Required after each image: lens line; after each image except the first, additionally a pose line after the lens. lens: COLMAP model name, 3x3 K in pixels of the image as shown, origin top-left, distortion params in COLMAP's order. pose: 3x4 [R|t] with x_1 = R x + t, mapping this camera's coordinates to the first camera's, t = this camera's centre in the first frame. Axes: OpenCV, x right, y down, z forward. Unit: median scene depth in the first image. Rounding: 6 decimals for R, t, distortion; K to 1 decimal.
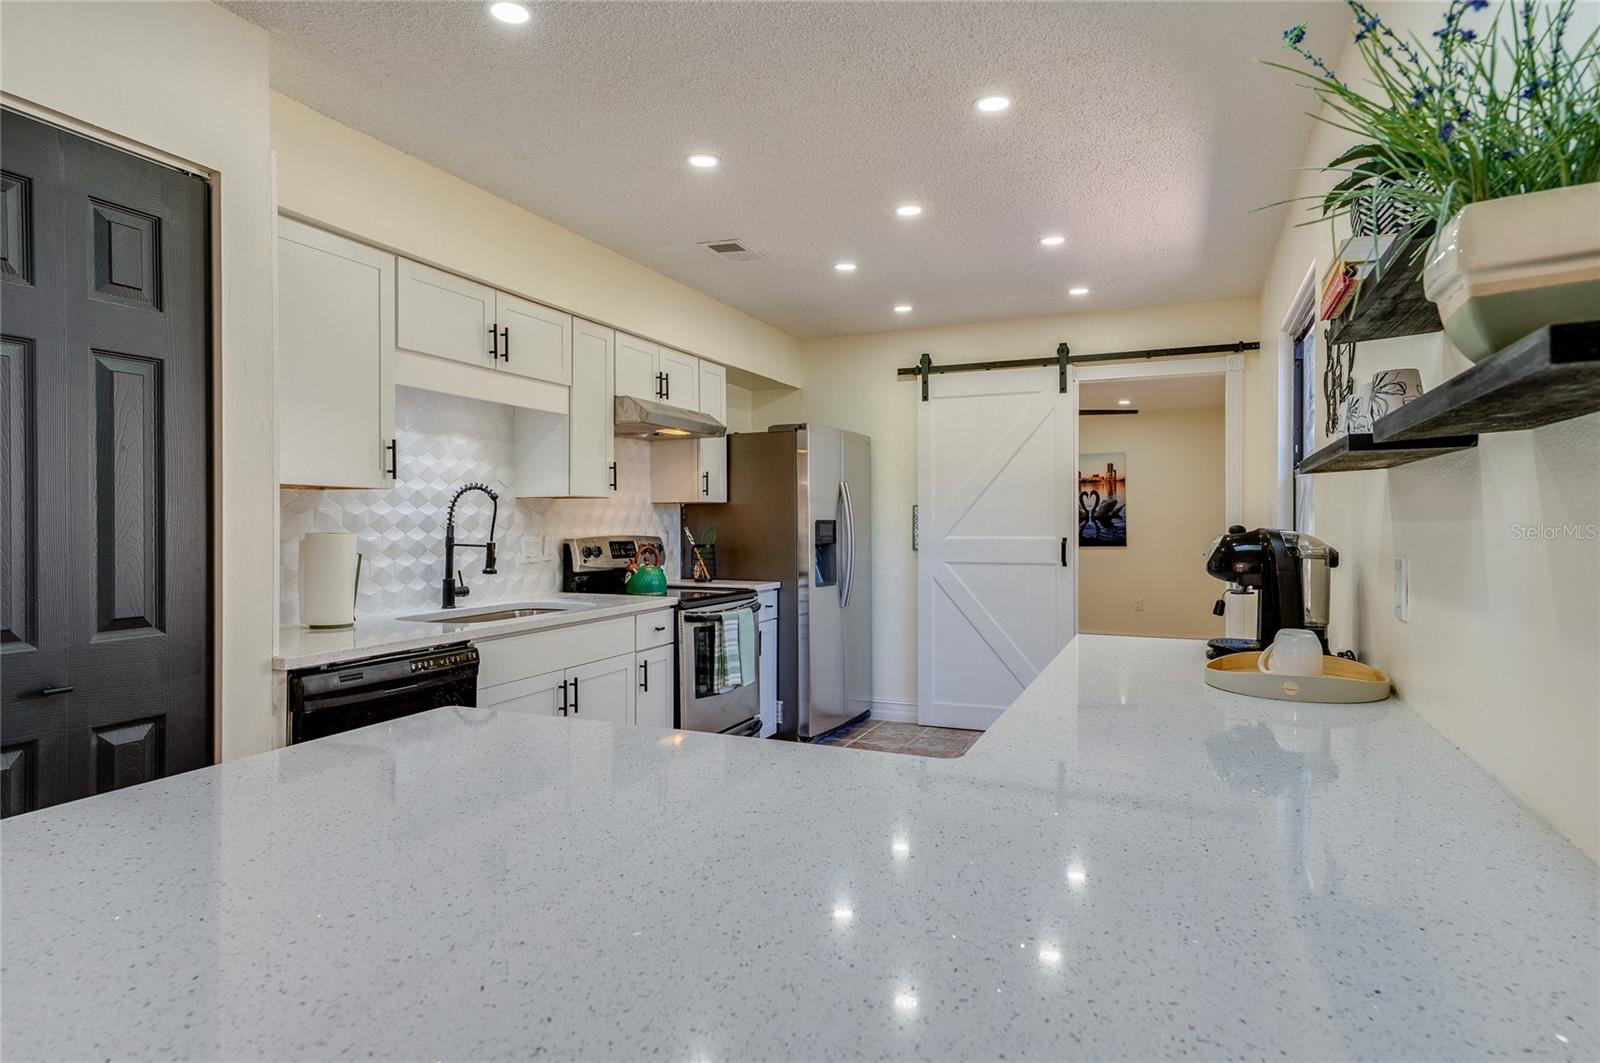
lens RADIAL K [[954.6, 0, 812.6], [0, 954.6, 523.2], [0, 0, 1]] dist [0.003047, 0.001298]
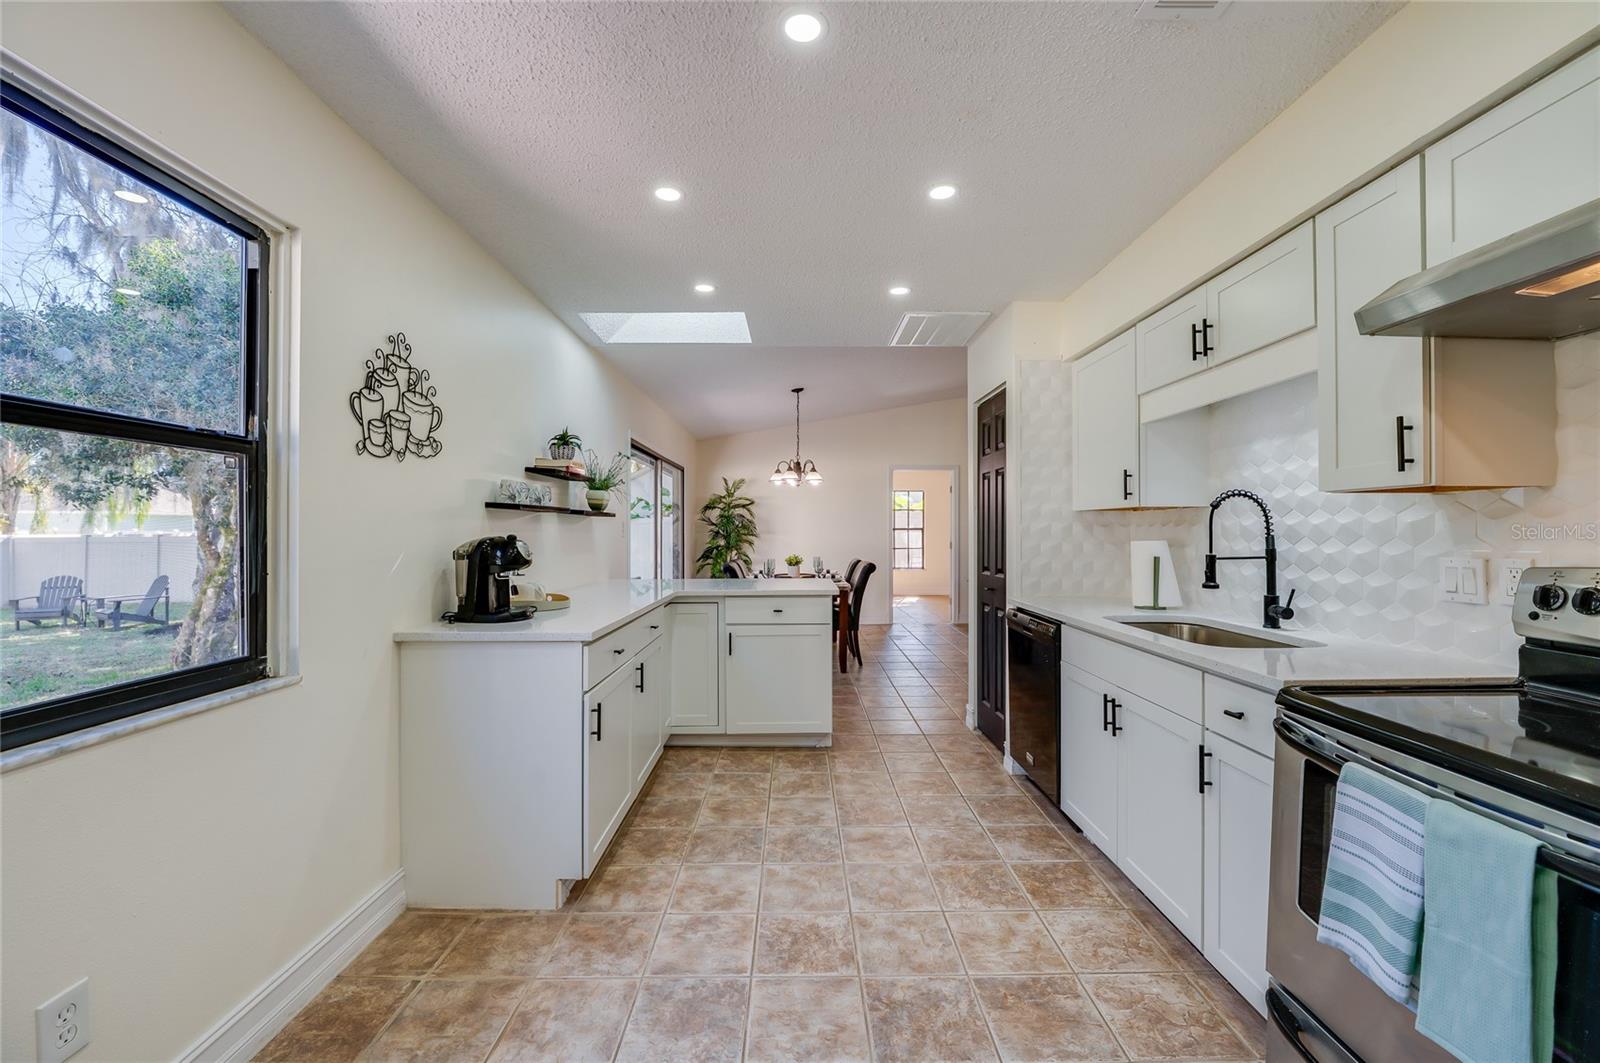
lens RADIAL K [[637.5, 0, 799.3], [0, 637.5, 529.9], [0, 0, 1]] dist [-0.017078, 0.001007]
pose [[-0.941174, 0.000347, -0.337923, 0.186283], [0.000058, 1.000000, 0.000866, -0.003479], [0.337923, 0.000795, -0.941173, 1.102929]]
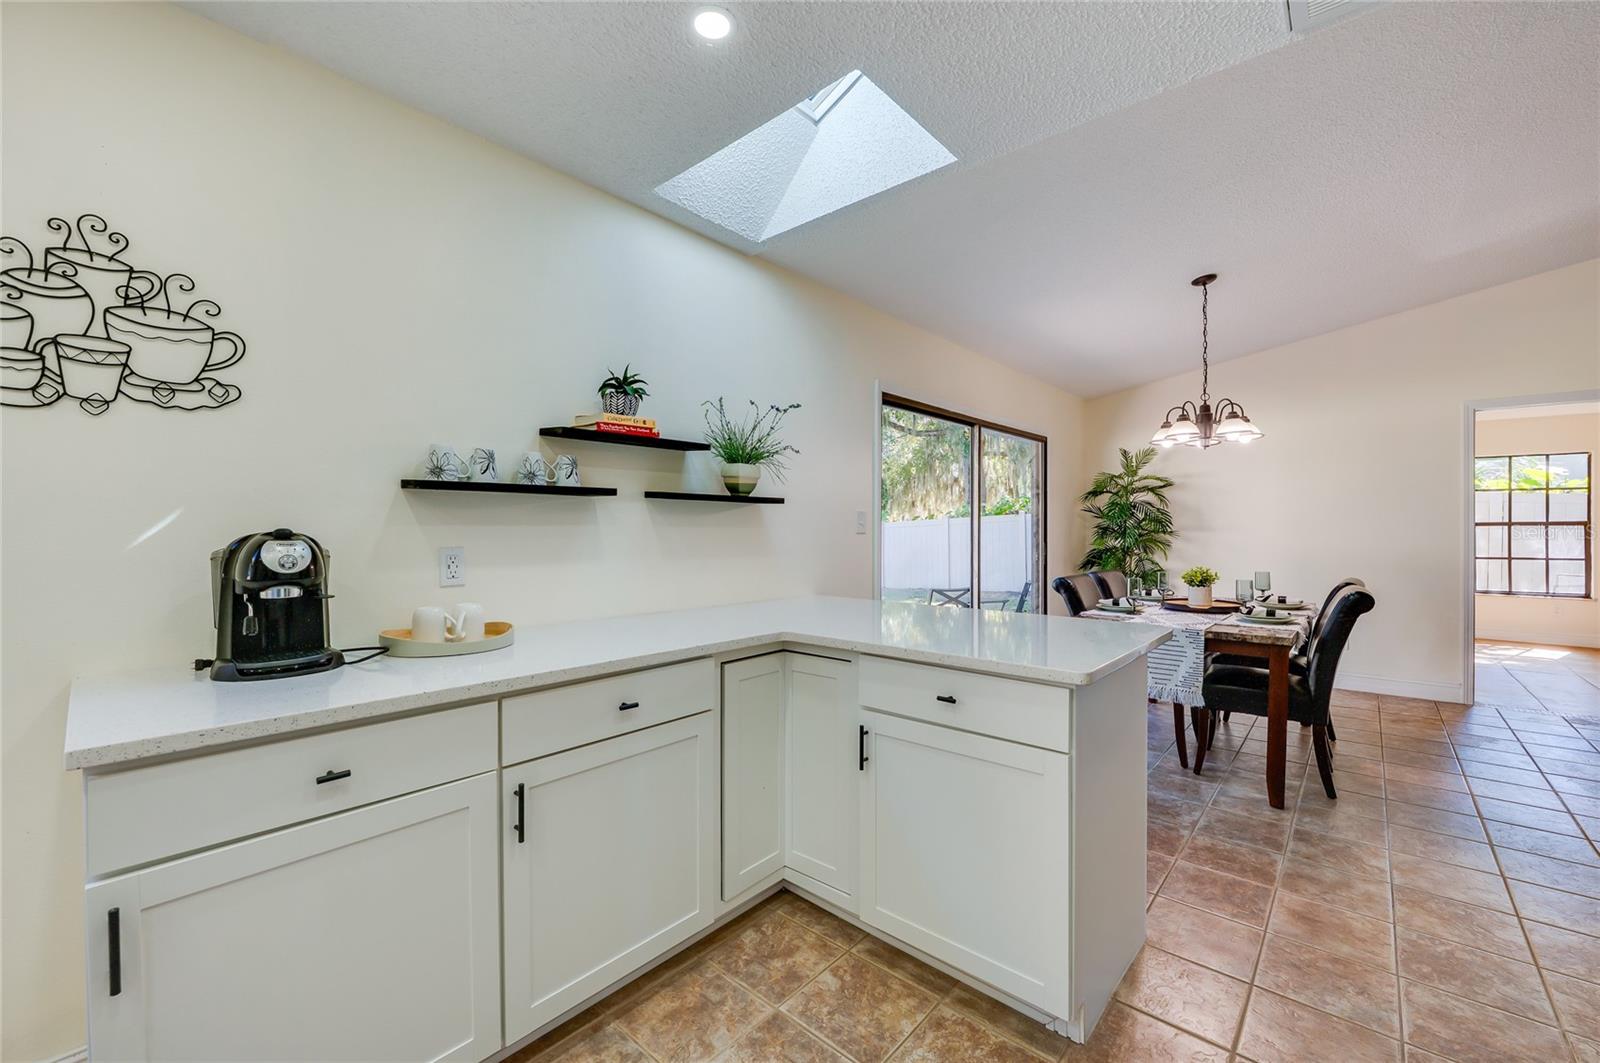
lens RADIAL K [[637.5, 0, 800.7], [0, 637.5, 527.2], [0, 0, 1]] dist [-0.017078, 0.001007]
pose [[-0.924181, 0.001414, 0.381953, -0.123557], [0.001804, 0.999998, 0.000664, 0.000825], [-0.381951, 0.001303, -0.924182, 0.705487]]
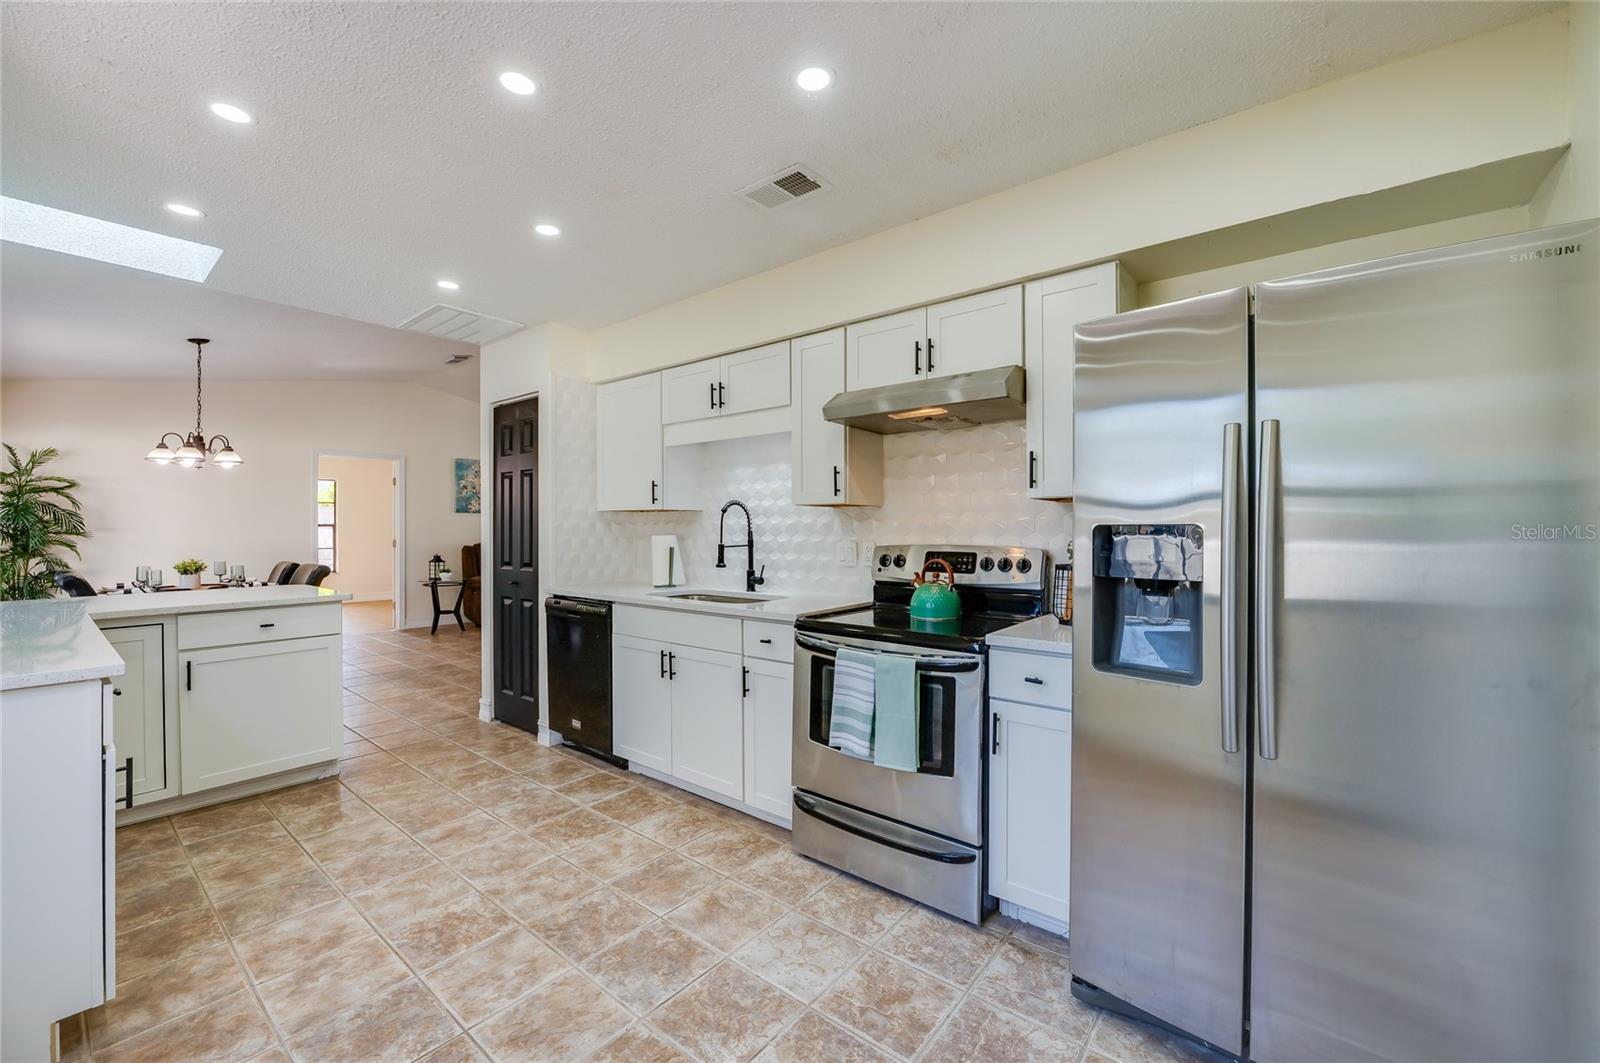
lens RADIAL K [[637.5, 0, 804.3], [0, 637.5, 527.3], [0, 0, 1]] dist [-0.017078, 0.001007]
pose [[-0.333852, 0.000810, -0.942625, 0.365746], [-0.002238, 0.999996, 0.001652, -0.004358], [0.942623, 0.002661, -0.333849, 1.078494]]
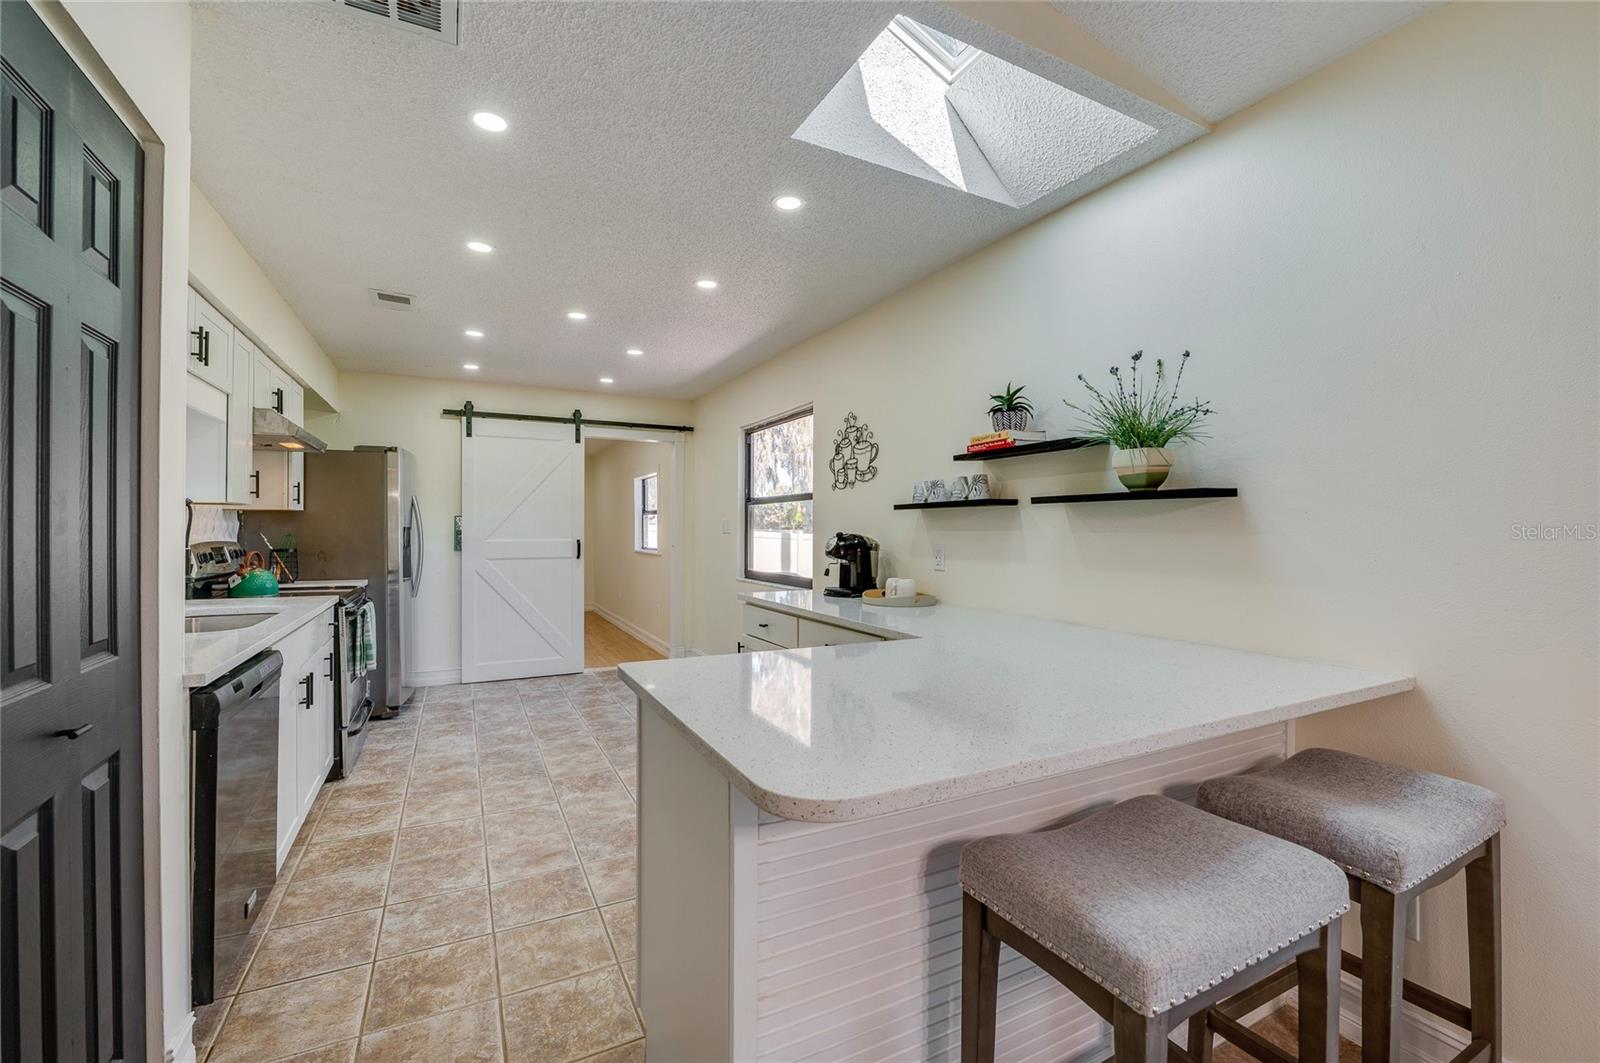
lens RADIAL K [[637.5, 0, 854.1], [0, 637.5, 524.1], [0, 0, 1]] dist [-0.017078, 0.001007]
pose [[0.620068, 0.010918, 0.784472, -0.320594], [-0.003204, 0.999930, -0.011384, 0.000312], [-0.784541, 0.004545, 0.620060, 0.057372]]
